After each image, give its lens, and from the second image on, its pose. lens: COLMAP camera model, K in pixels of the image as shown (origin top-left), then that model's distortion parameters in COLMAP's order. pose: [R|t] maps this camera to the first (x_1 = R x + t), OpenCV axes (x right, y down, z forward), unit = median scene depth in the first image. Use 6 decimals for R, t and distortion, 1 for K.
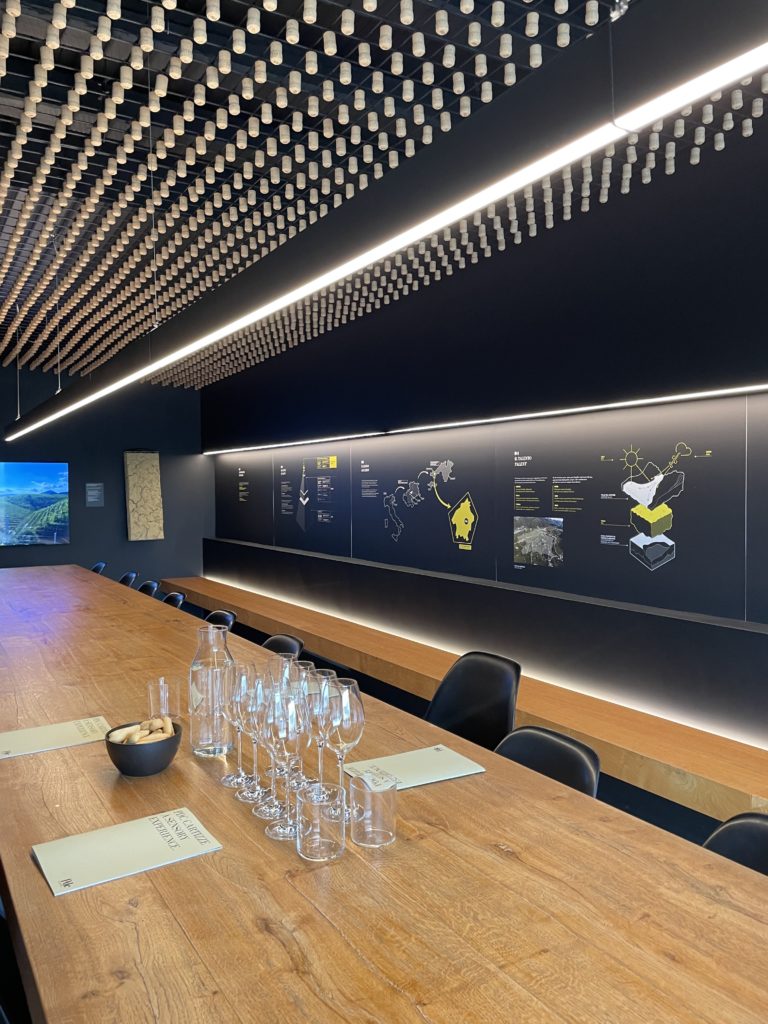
lens RADIAL K [[772.1, 0, 380.0], [0, 772.1, 509.2], [0, 0, 1]] dist [0.036738, -0.062603]
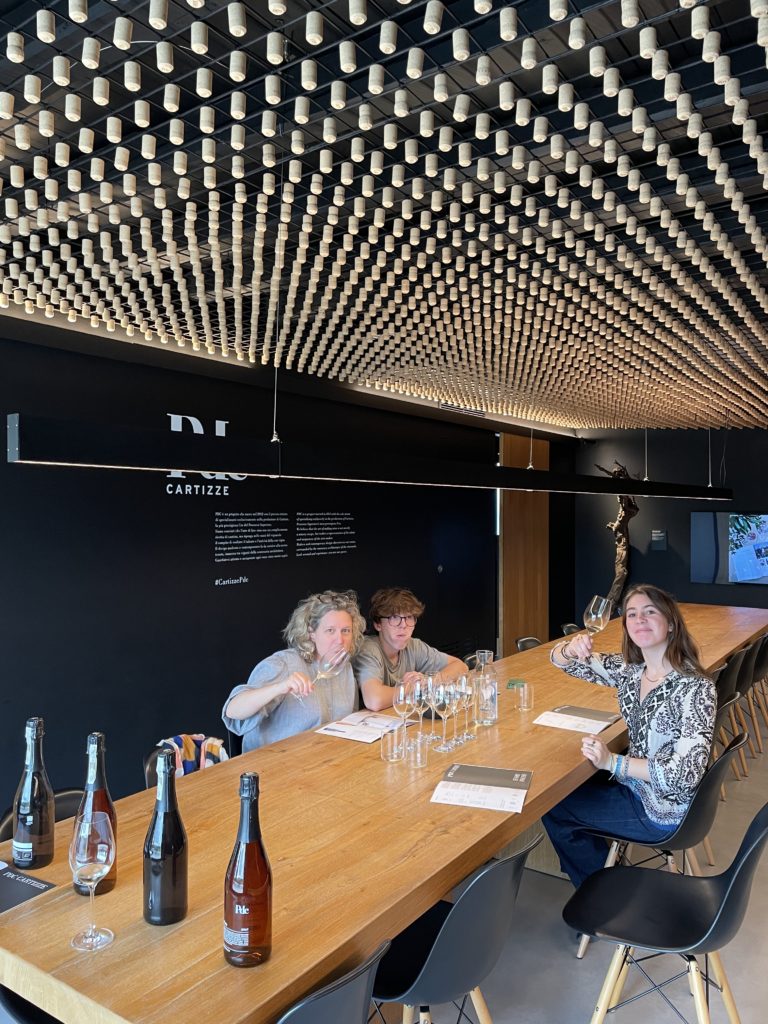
lens RADIAL K [[772.1, 0, 384.7], [0, 772.1, 517.7], [0, 0, 1]] dist [0.036738, -0.062603]
pose [[0.393544, 0.011279, -0.919236, 2.189099], [-0.026036, 0.999660, 0.001119, -0.249855], [0.918937, 0.023493, 0.393705, 0.172859]]
